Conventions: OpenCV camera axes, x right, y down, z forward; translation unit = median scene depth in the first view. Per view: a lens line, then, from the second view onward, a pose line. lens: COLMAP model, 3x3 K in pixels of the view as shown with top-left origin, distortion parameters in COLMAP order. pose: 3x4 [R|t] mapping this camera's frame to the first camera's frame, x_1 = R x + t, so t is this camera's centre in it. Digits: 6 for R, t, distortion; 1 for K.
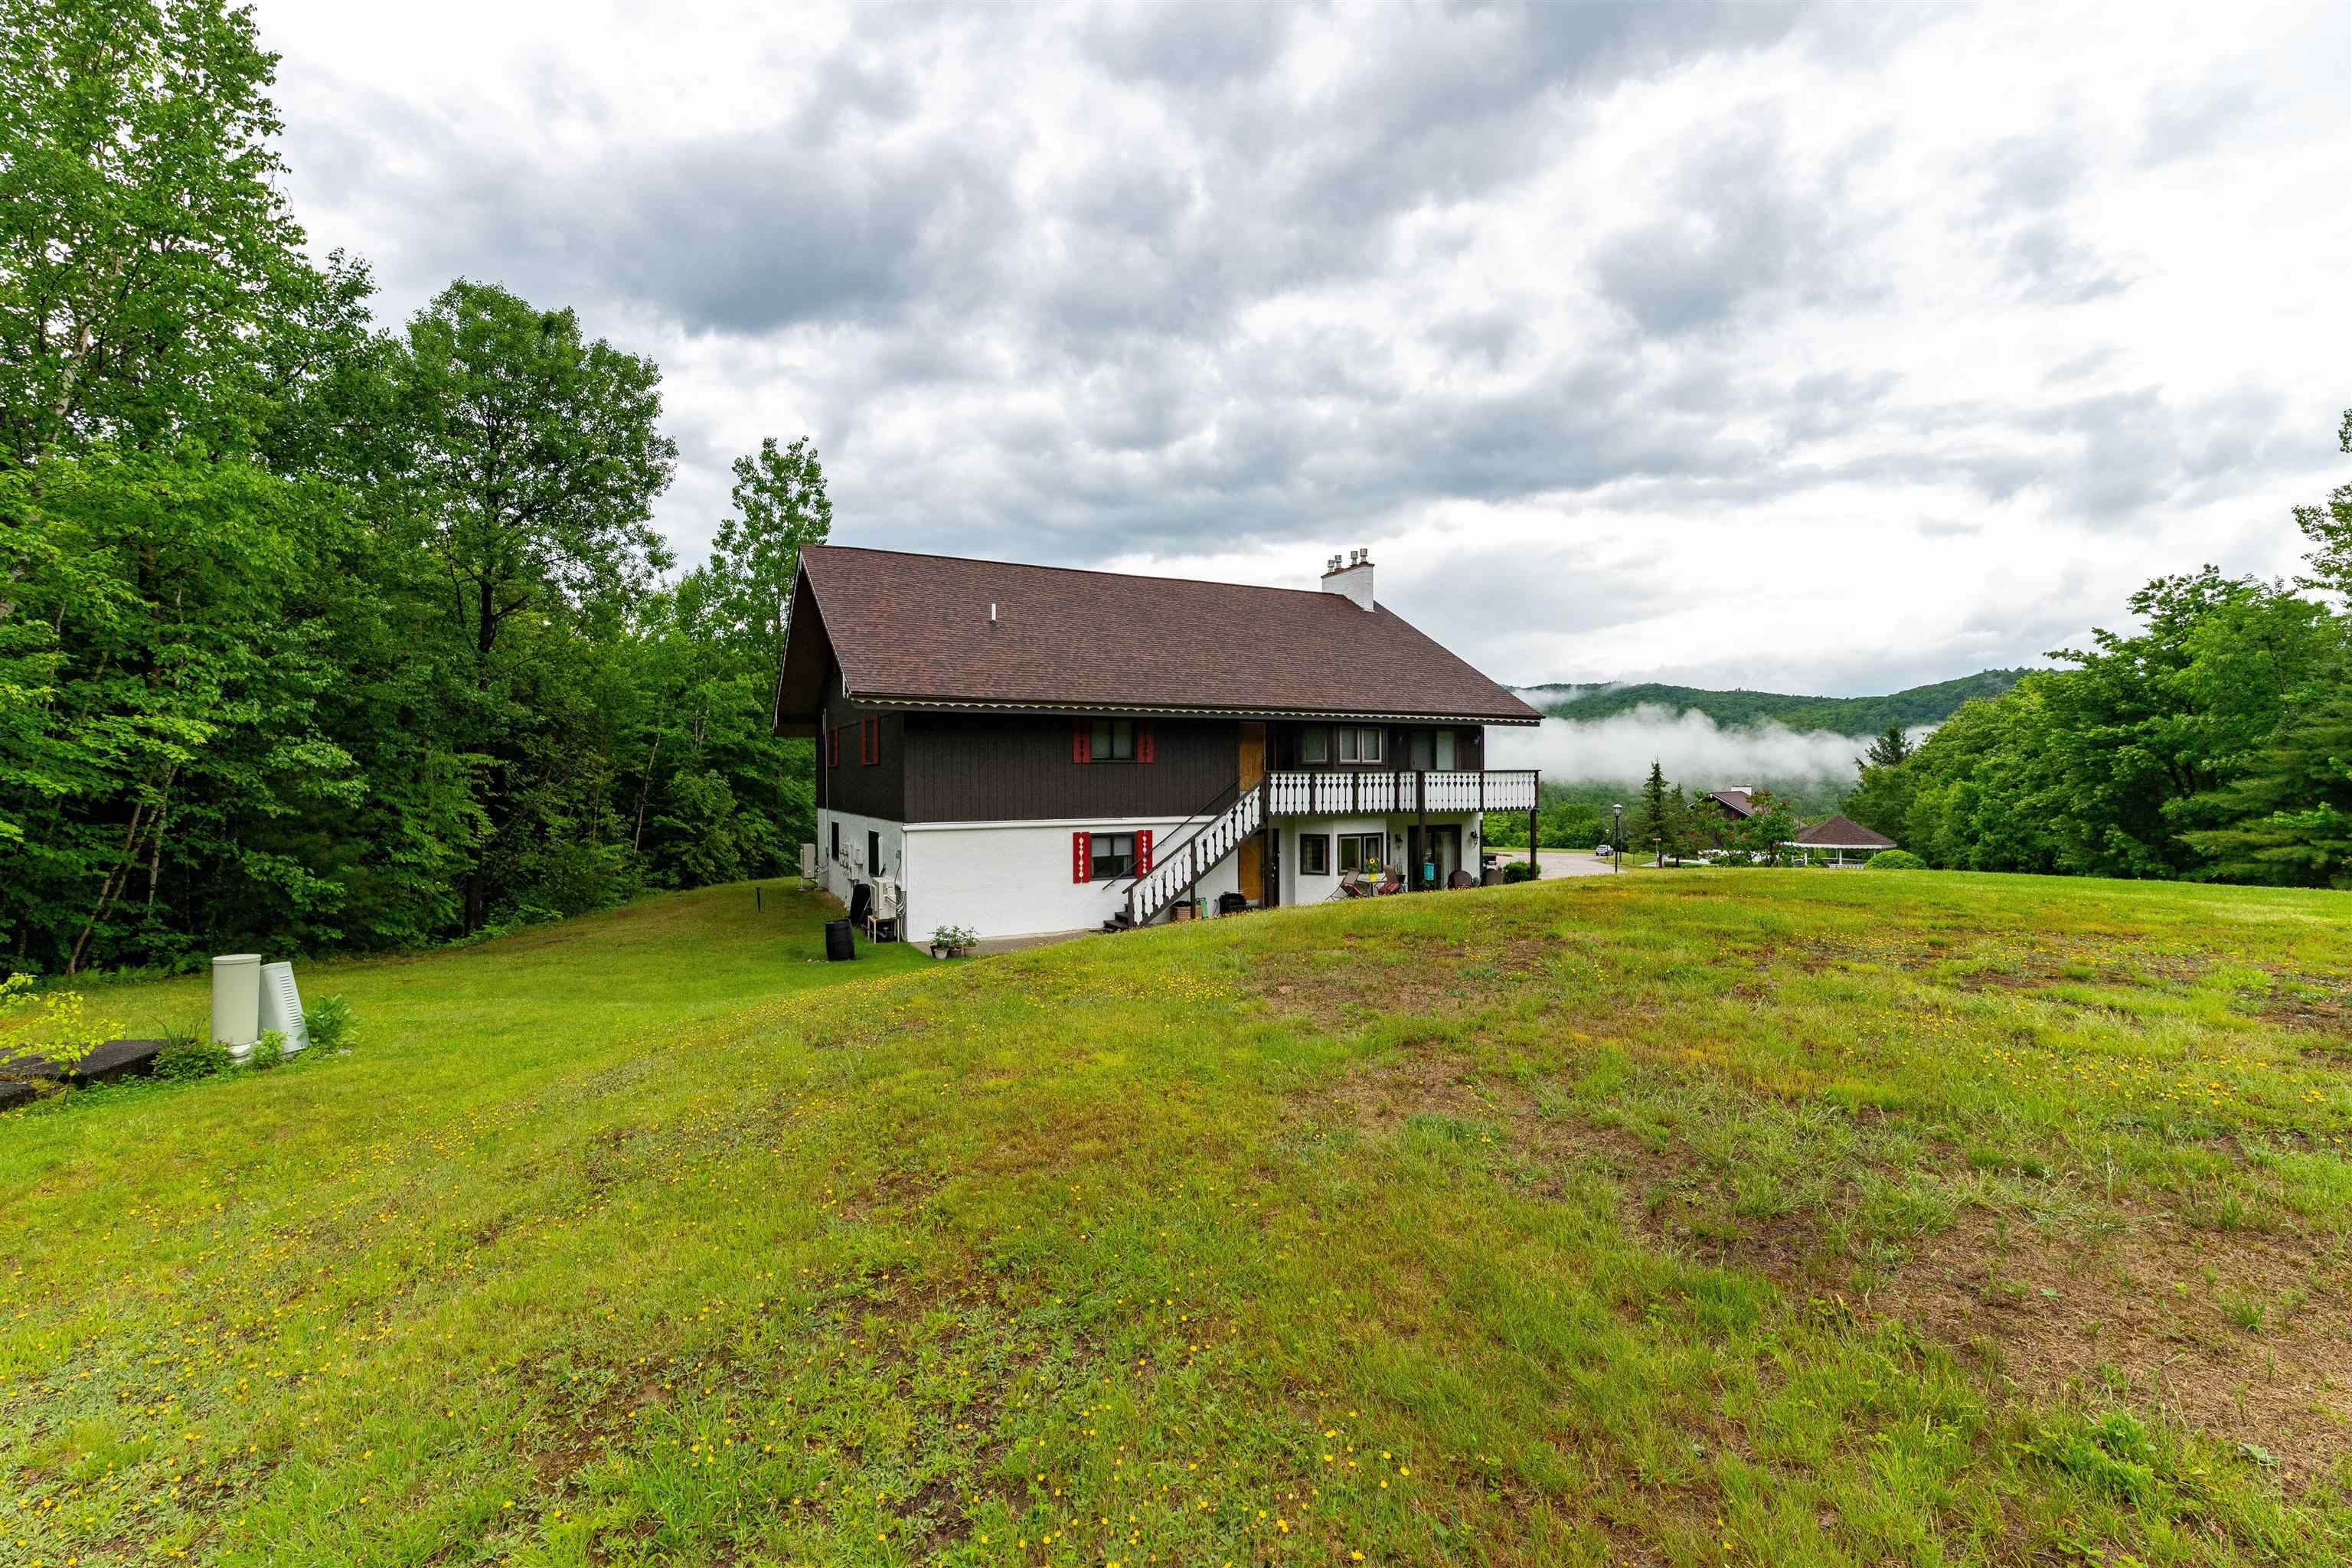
lens RADIAL K [[1075.6, 0, 1168.4], [0, 1075.6, 797.1], [0, 0, 1]] dist [0.004325, 0.000326]
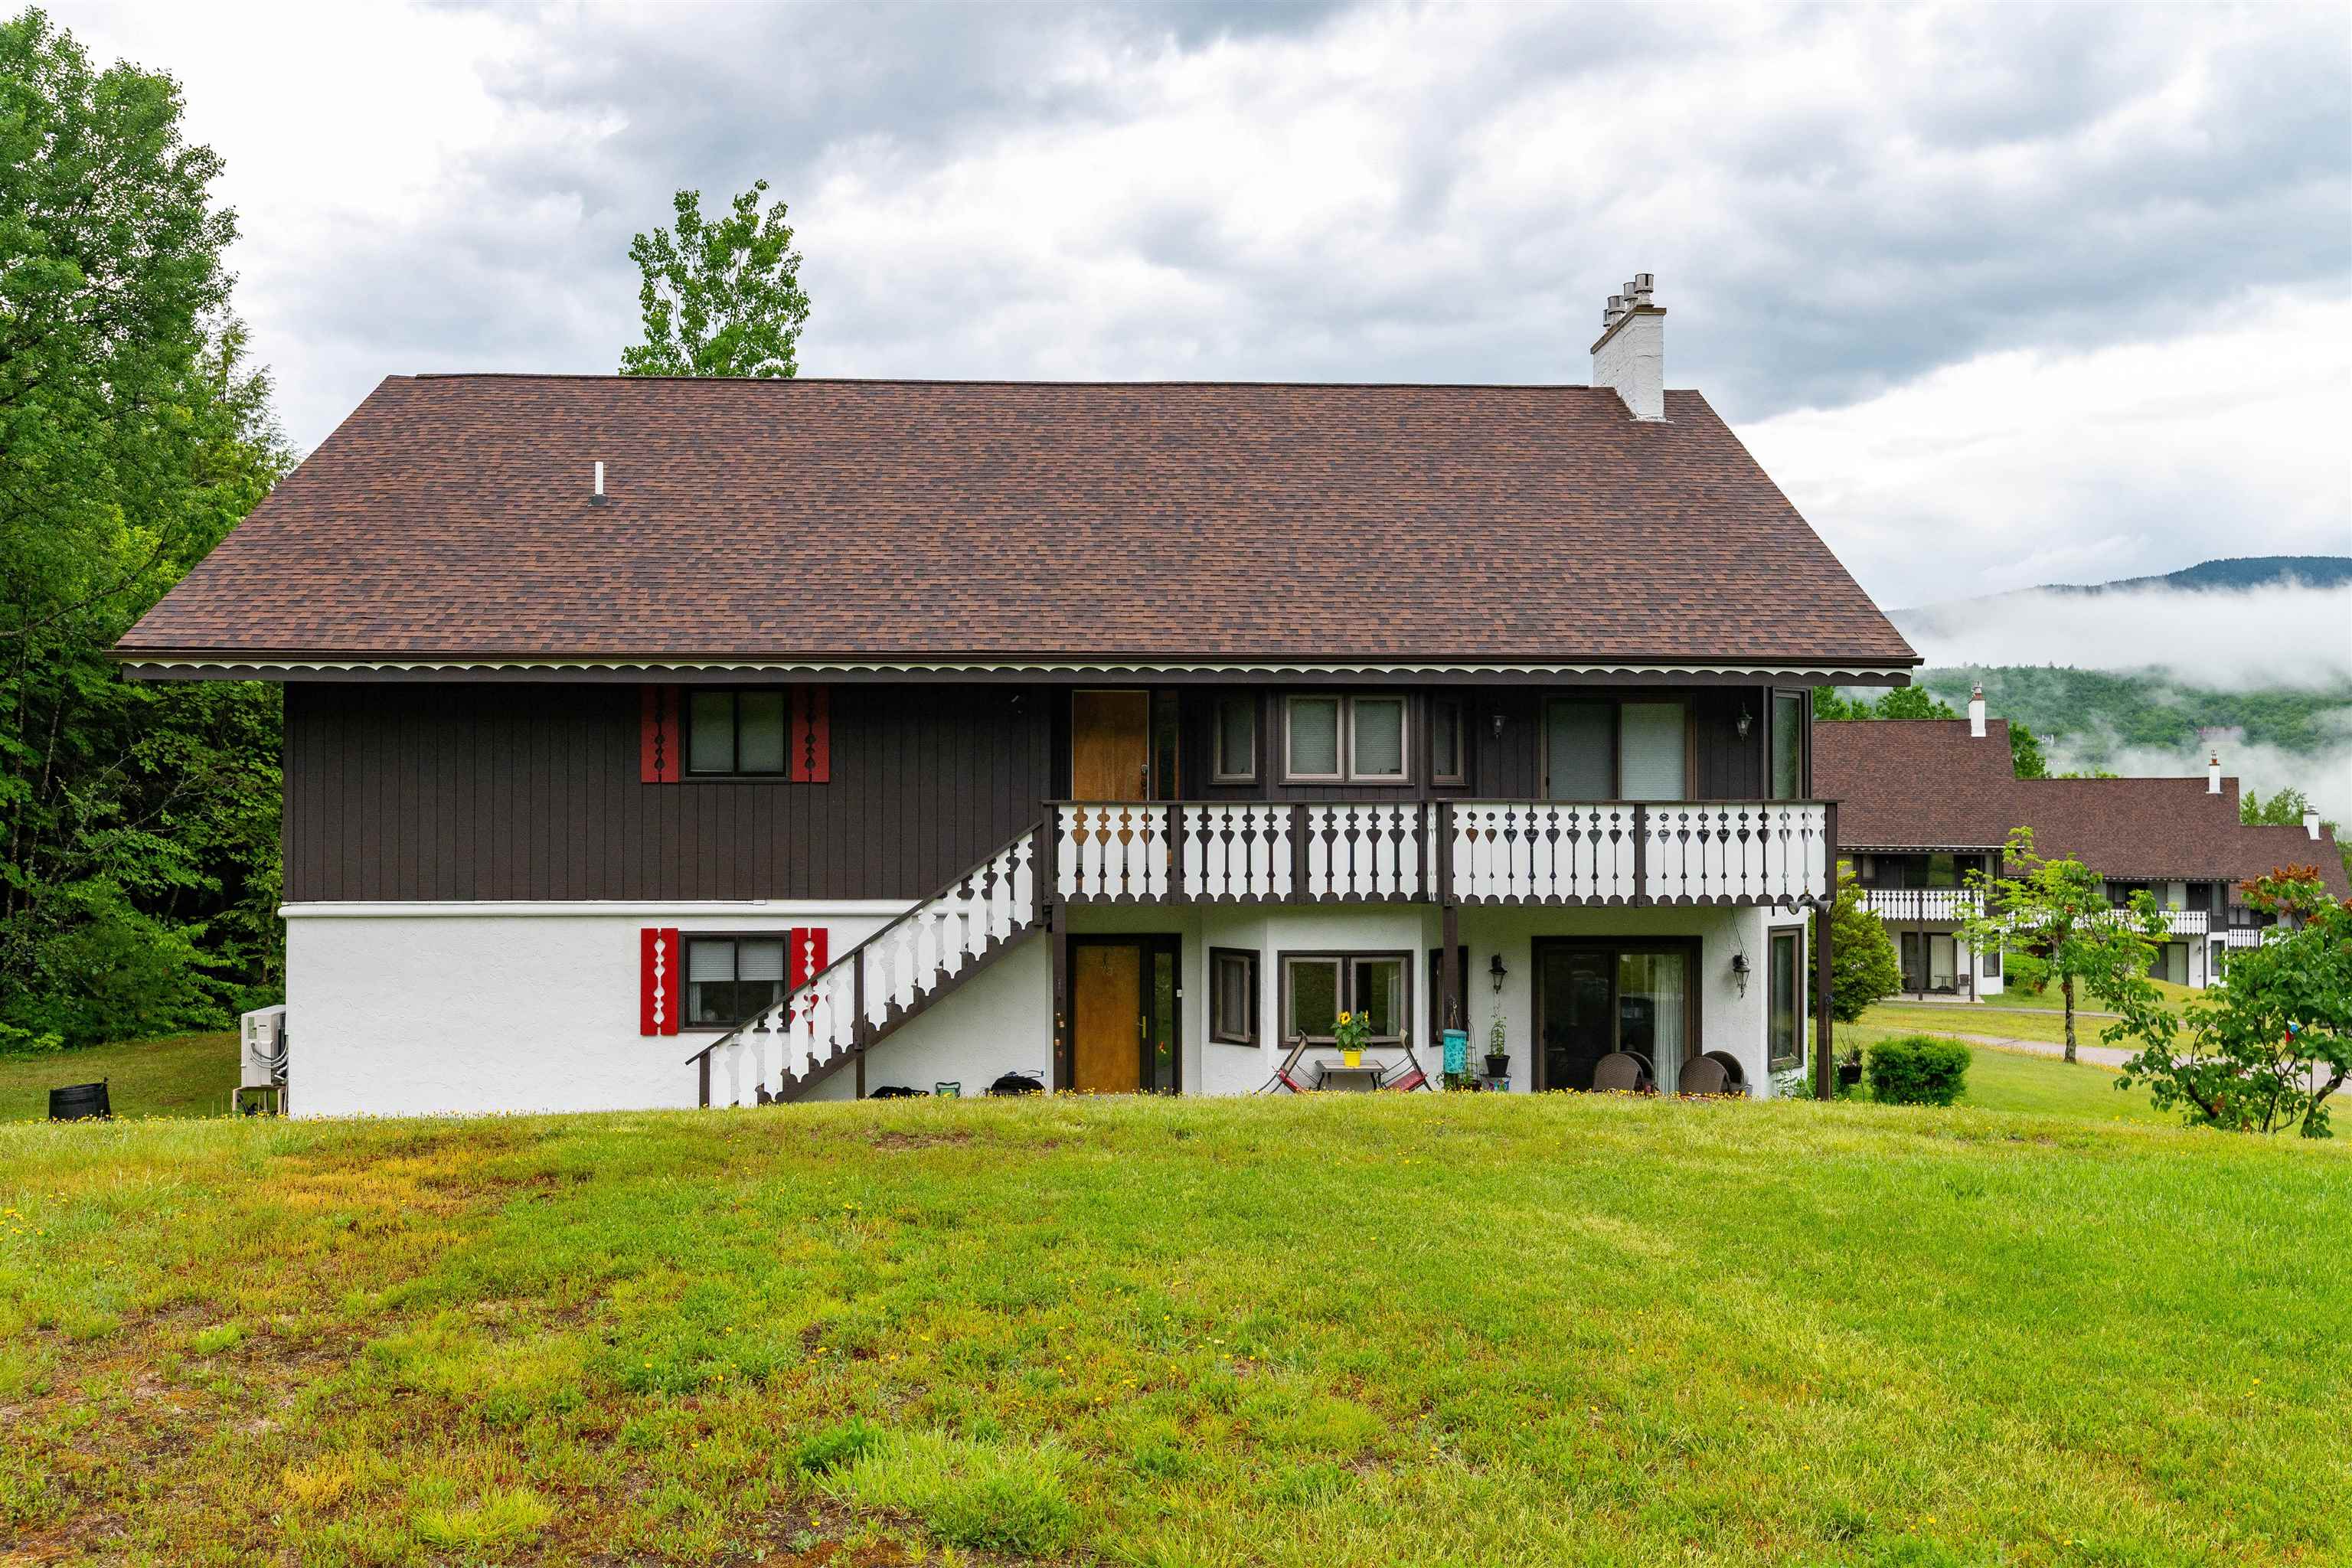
lens RADIAL K [[2038.9, 0, 1146.6], [0, 2038.9, 821.6], [0, 0, 1]] dist [-0.002343, 0.008850]
pose [[0.907477, 0.007102, -0.420042, 0.442461], [-0.012969, 0.999854, -0.011114, -0.006549], [0.419902, 0.015533, 0.907437, 0.252867]]
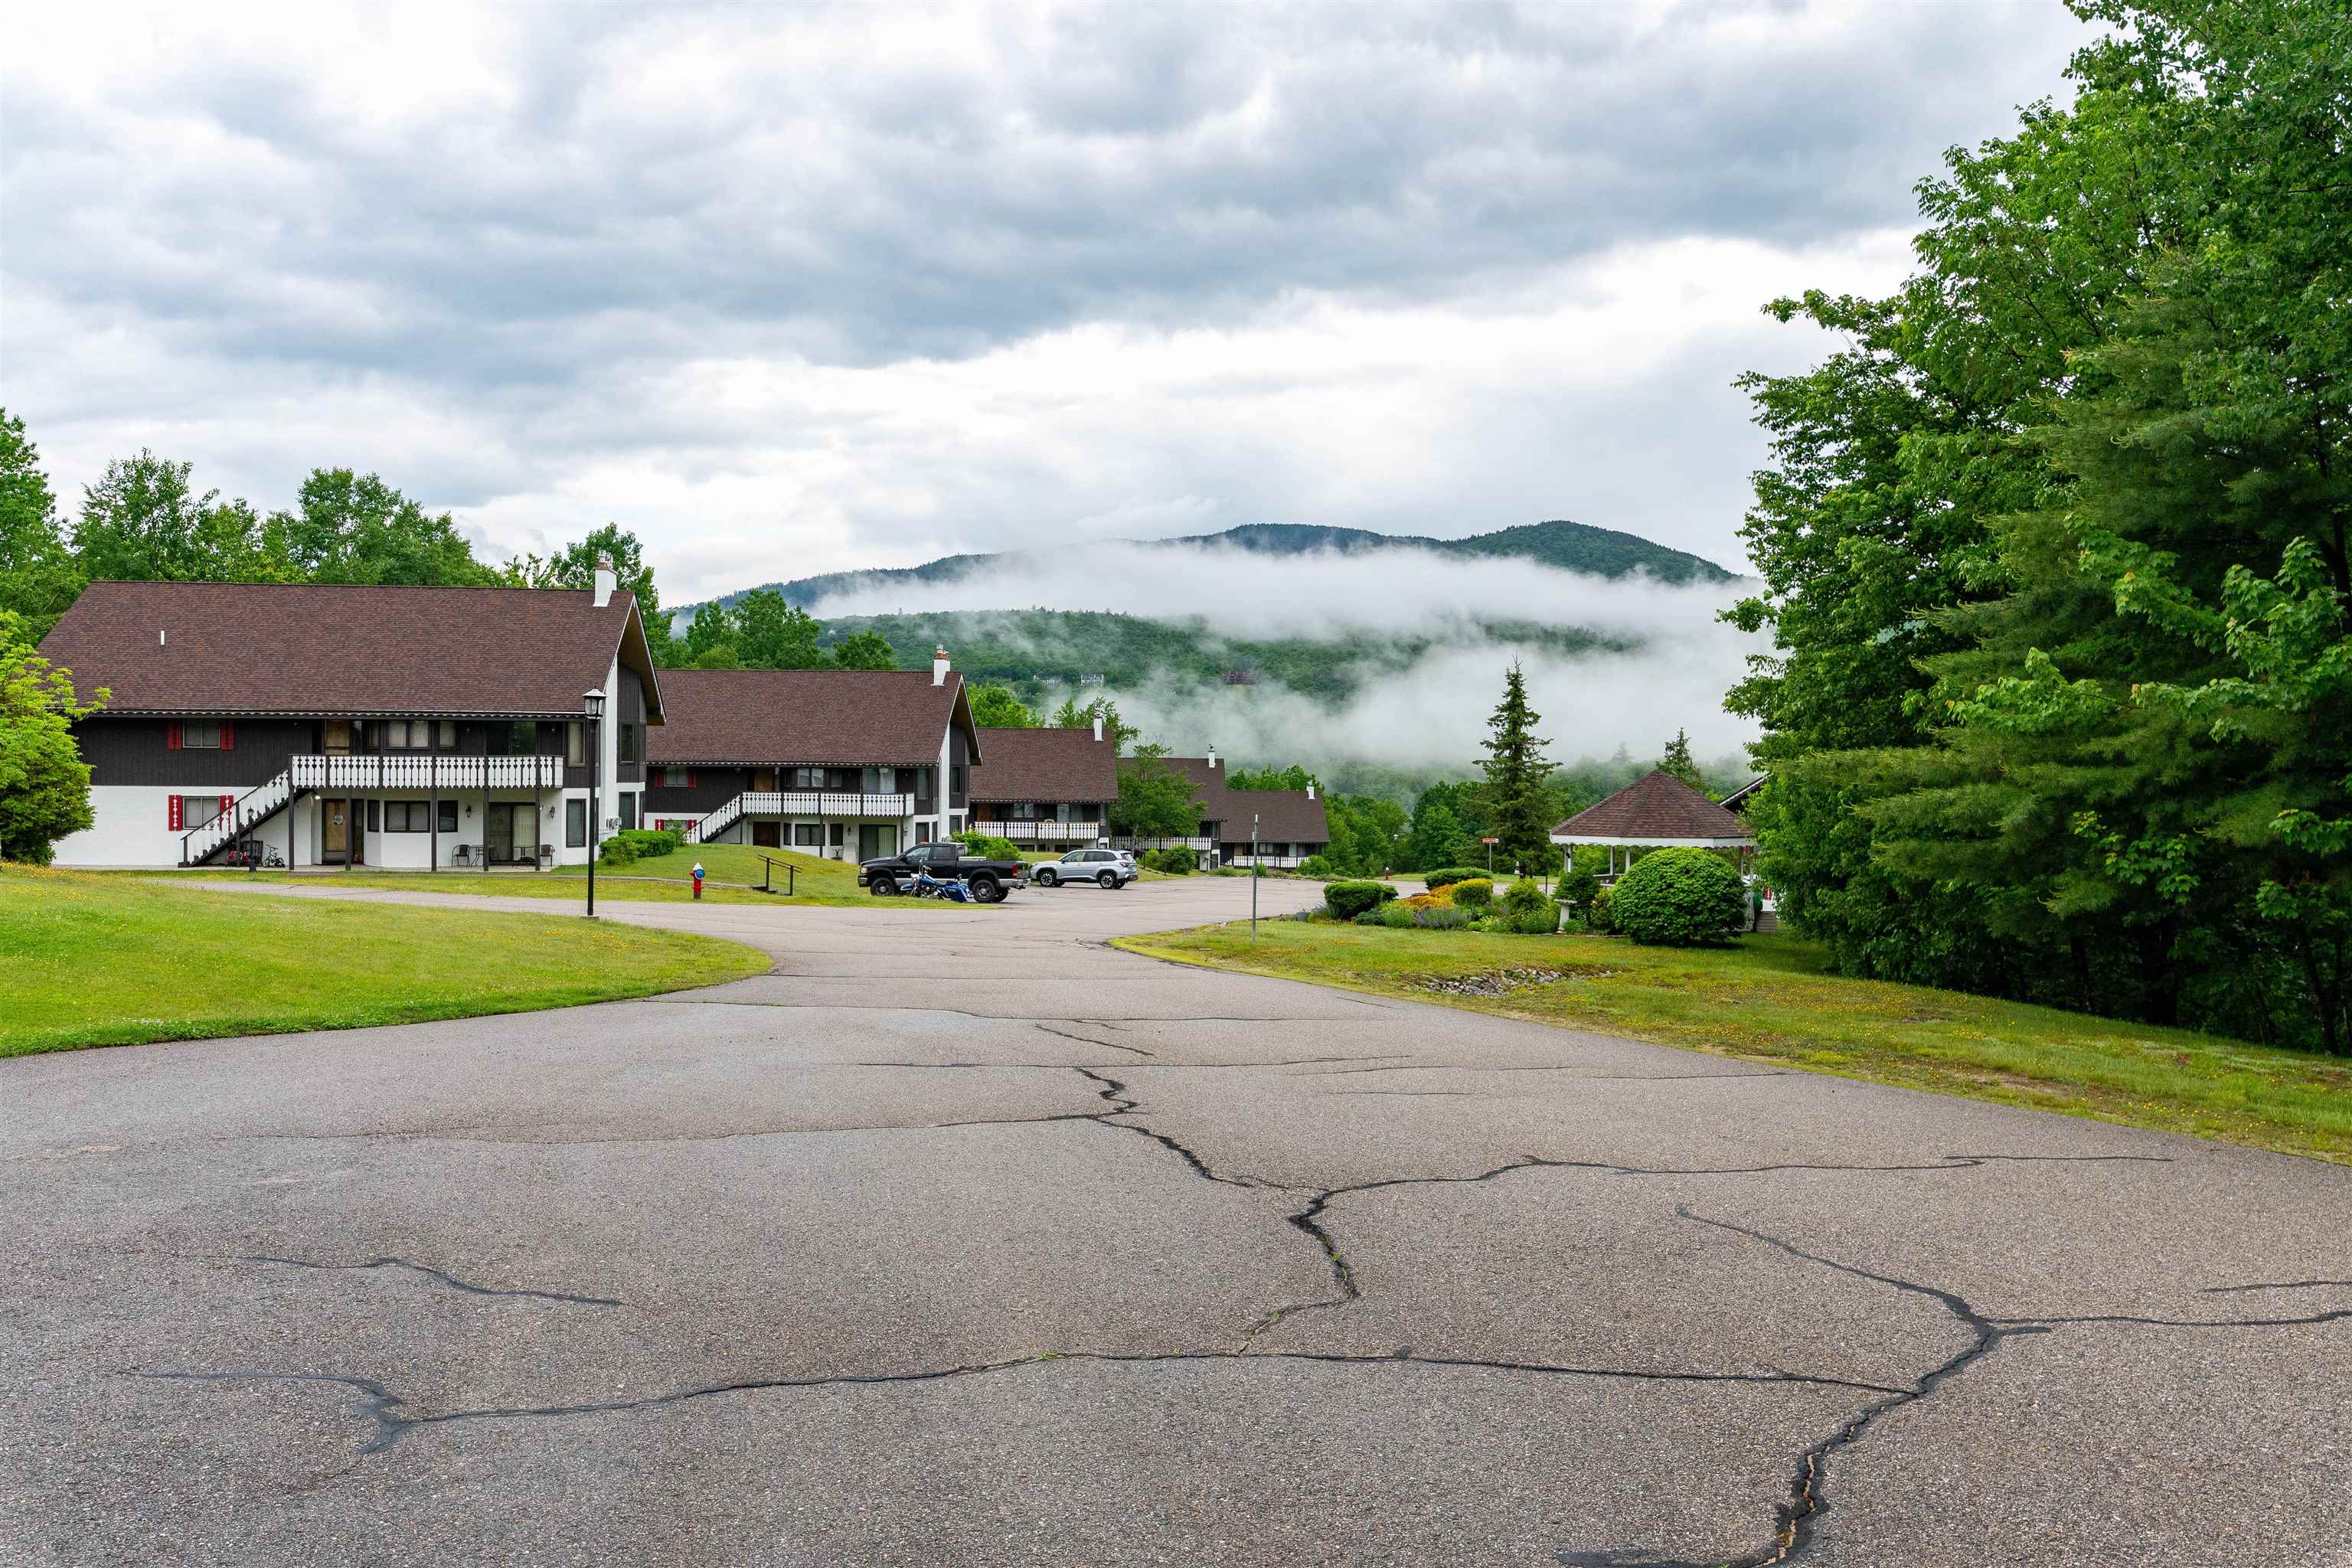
lens RADIAL K [[2038.9, 0, 1282.1], [0, 2038.9, 754.0], [0, 0, 1]] dist [-0.002343, 0.008850]
pose [[0.998788, 0.012018, 0.047738, 1.024386], [-0.011057, 0.999732, -0.020353, 0.067400], [-0.047970, 0.019800, 0.998653, 0.465442]]
